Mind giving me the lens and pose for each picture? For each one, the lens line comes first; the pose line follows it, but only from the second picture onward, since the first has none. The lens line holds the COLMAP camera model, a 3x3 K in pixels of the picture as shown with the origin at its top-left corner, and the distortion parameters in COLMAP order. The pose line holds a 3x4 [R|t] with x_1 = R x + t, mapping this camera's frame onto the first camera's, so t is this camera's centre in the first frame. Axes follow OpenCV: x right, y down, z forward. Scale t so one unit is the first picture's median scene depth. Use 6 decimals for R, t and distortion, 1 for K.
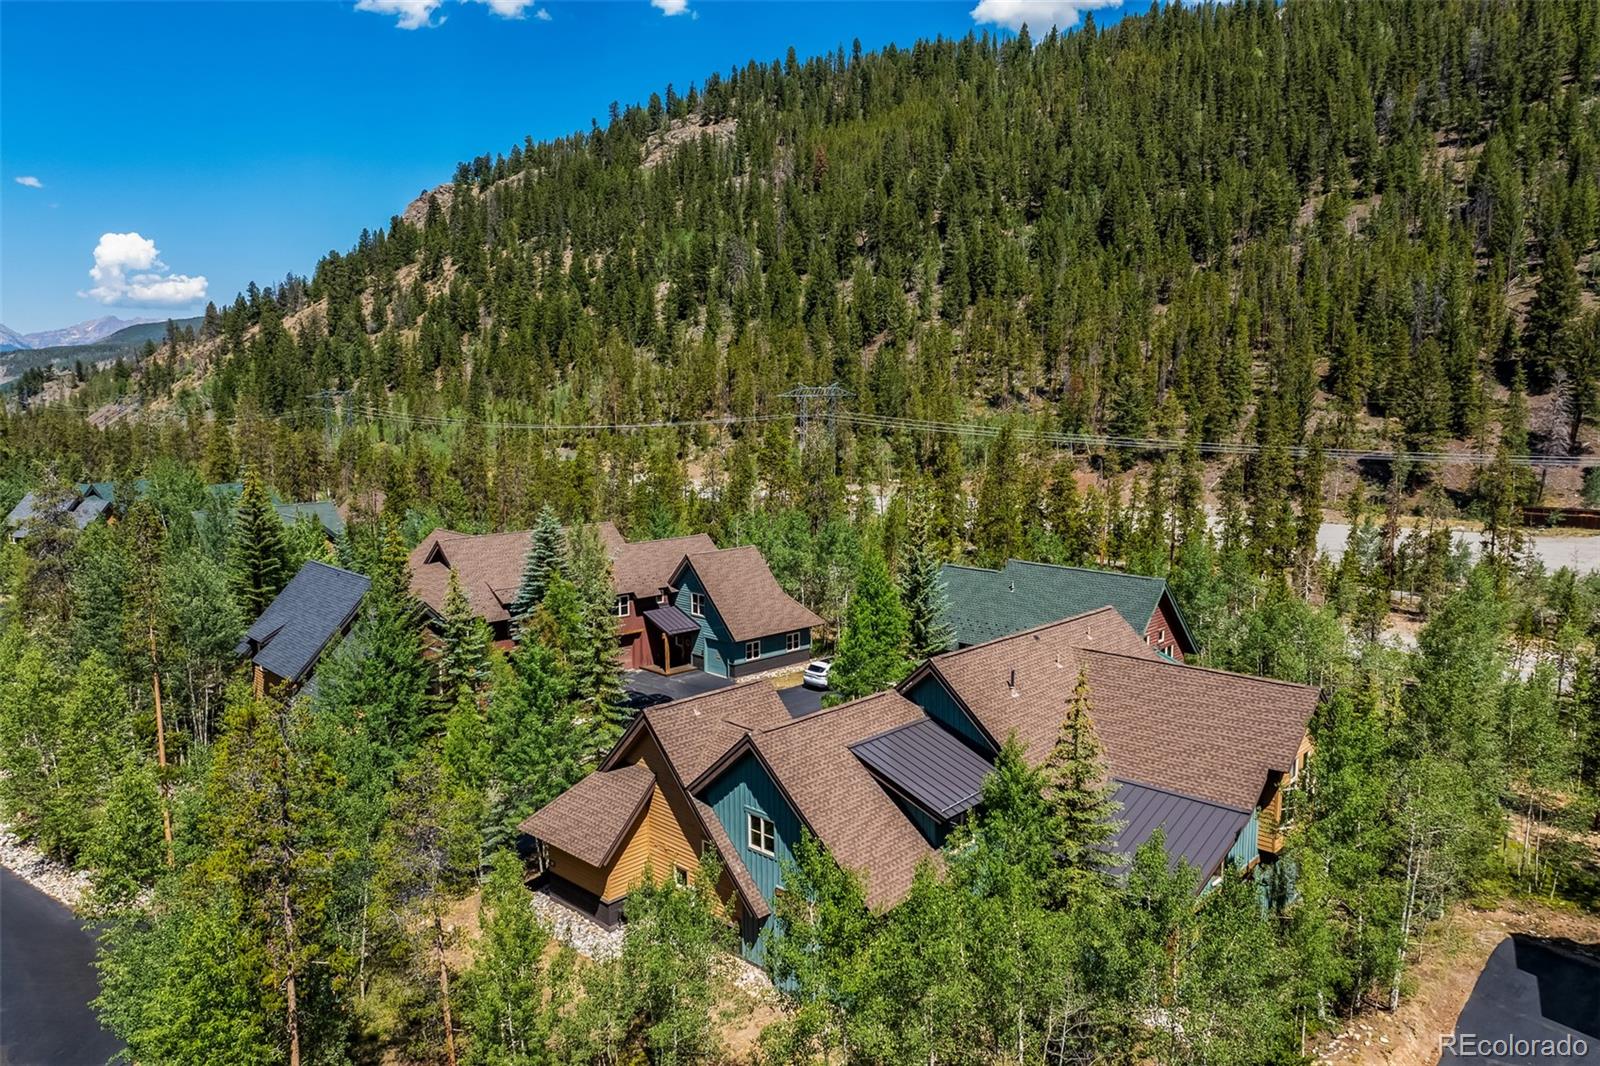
lens RADIAL K [[1138.6, 0, 800.0], [0, 1138.6, 533.0], [0, 0, 1]] dist [-0.056564, 0.025778]
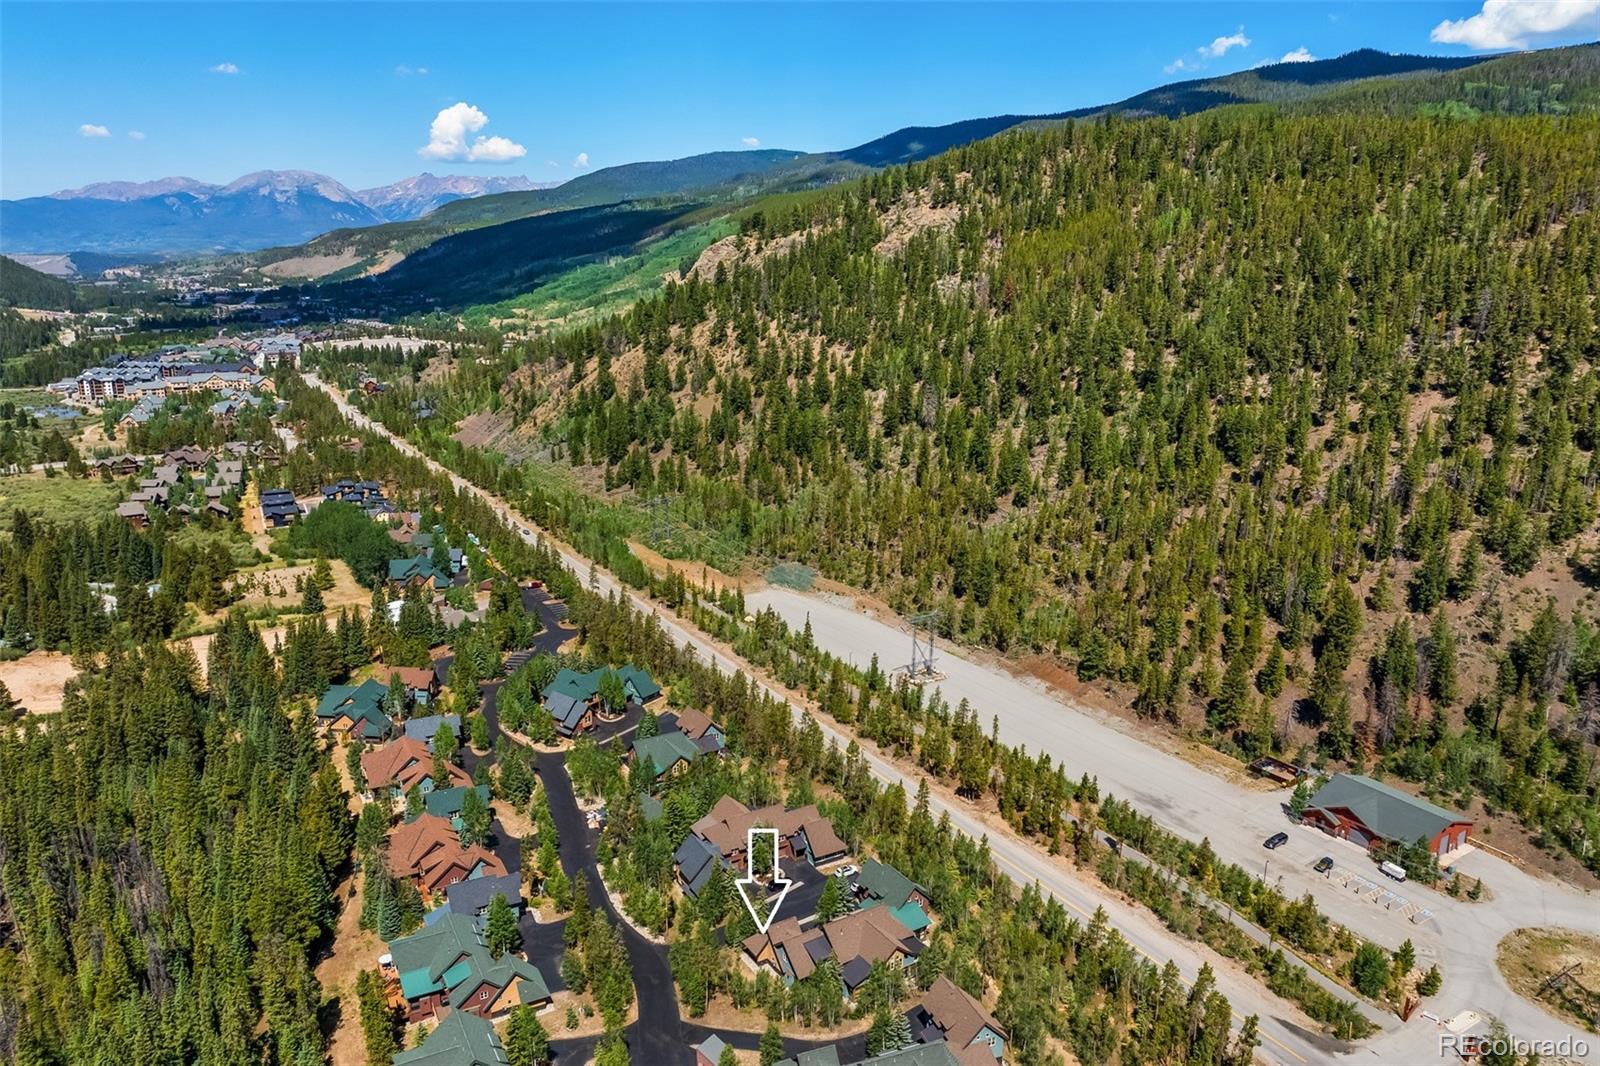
lens RADIAL K [[1138.6, 0, 800.0], [0, 1138.6, 533.0], [0, 0, 1]] dist [-0.056564, 0.025778]
pose [[0.971804, 0.066853, -0.226112, 0.085627], [-0.036673, 0.990149, 0.135133, -0.188430], [0.232919, -0.123030, 0.964683, -0.299562]]
